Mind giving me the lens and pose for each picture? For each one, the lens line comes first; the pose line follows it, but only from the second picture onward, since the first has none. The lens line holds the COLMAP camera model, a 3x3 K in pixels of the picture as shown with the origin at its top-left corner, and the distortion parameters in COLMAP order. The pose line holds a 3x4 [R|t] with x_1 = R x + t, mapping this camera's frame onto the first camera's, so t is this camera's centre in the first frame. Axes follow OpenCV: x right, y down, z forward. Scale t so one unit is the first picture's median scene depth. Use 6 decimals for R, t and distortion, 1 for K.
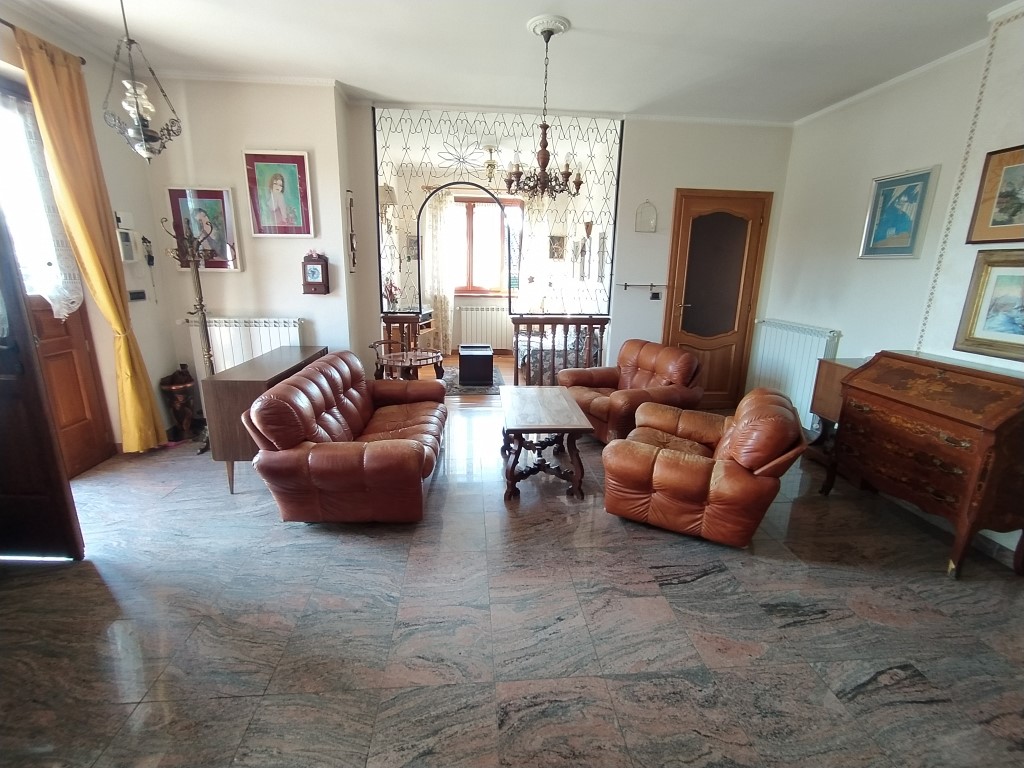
lens RADIAL K [[461.1, 0, 509.9], [0, 461.1, 383.6], [0, 0, 1]] dist [-0.019269, 0.009794]
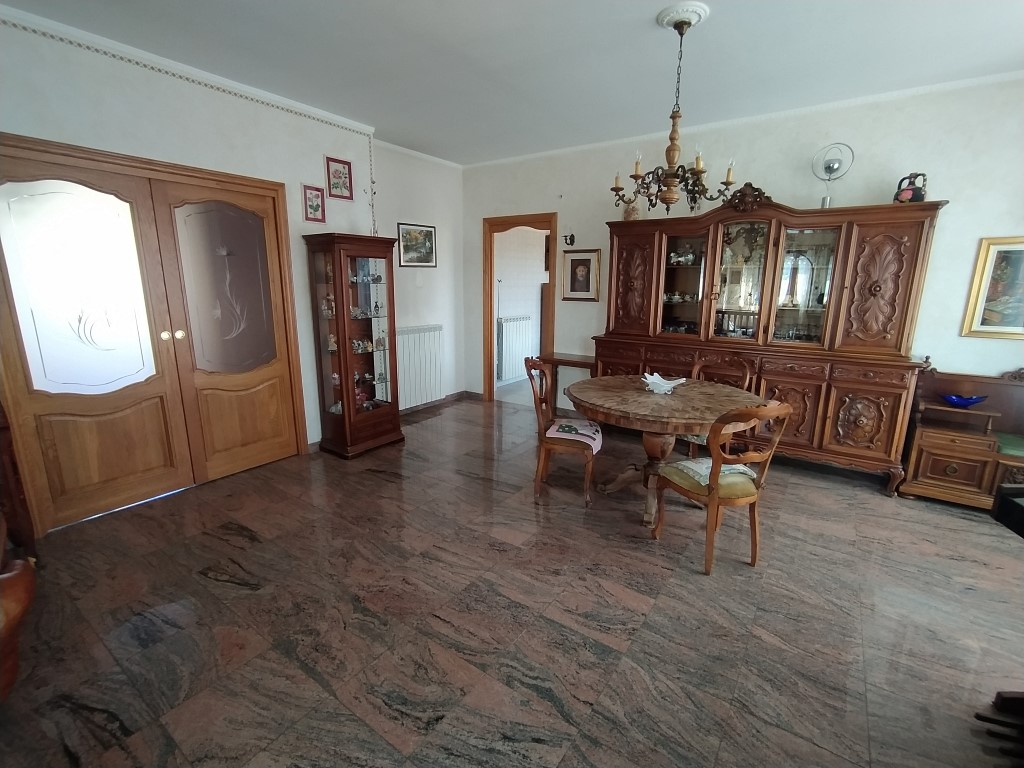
lens RADIAL K [[471.9, 0, 515.1], [0, 471.9, 383.3], [0, 0, 1]] dist [-0.043499, 0.029461]
pose [[-0.769780, -0.161412, 0.617564, -0.441113], [0.138606, 0.902145, 0.408562, -0.232976], [-0.623079, 0.400101, -0.672080, 0.834931]]
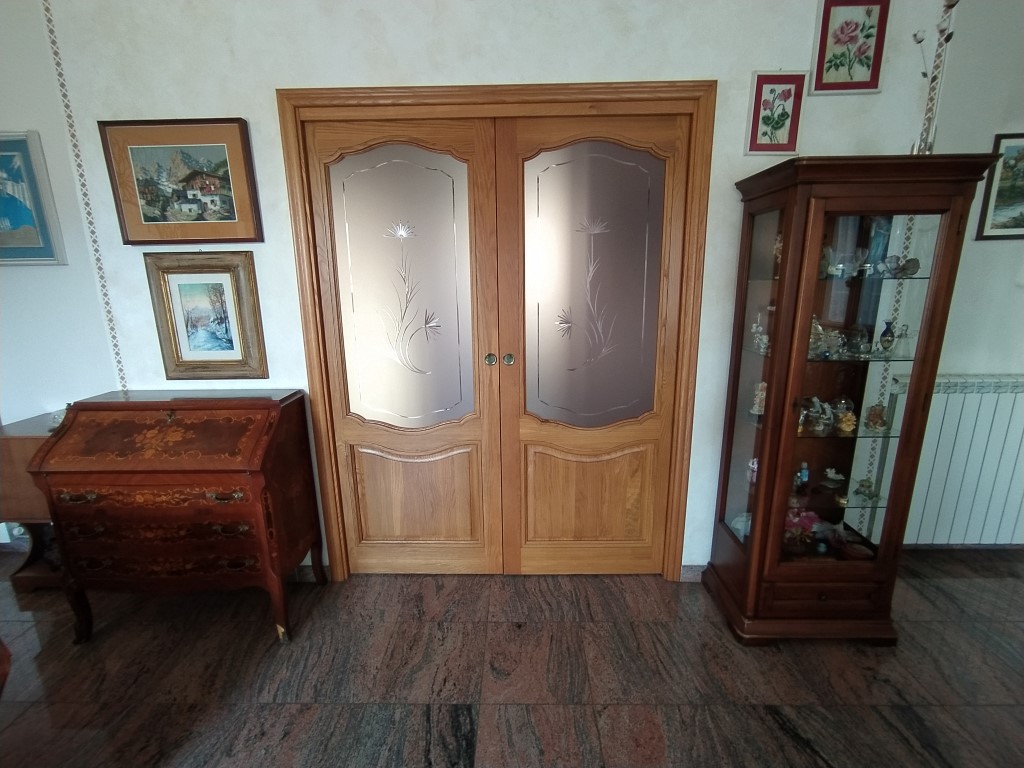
lens RADIAL K [[461.1, 0, 509.9], [0, 461.1, 383.6], [0, 0, 1]] dist [-0.019269, 0.009794]
pose [[0.097710, -0.238374, 0.966246, 0.299152], [0.265132, 0.942039, 0.205591, -0.081663], [-0.959249, 0.236094, 0.155247, 0.352187]]
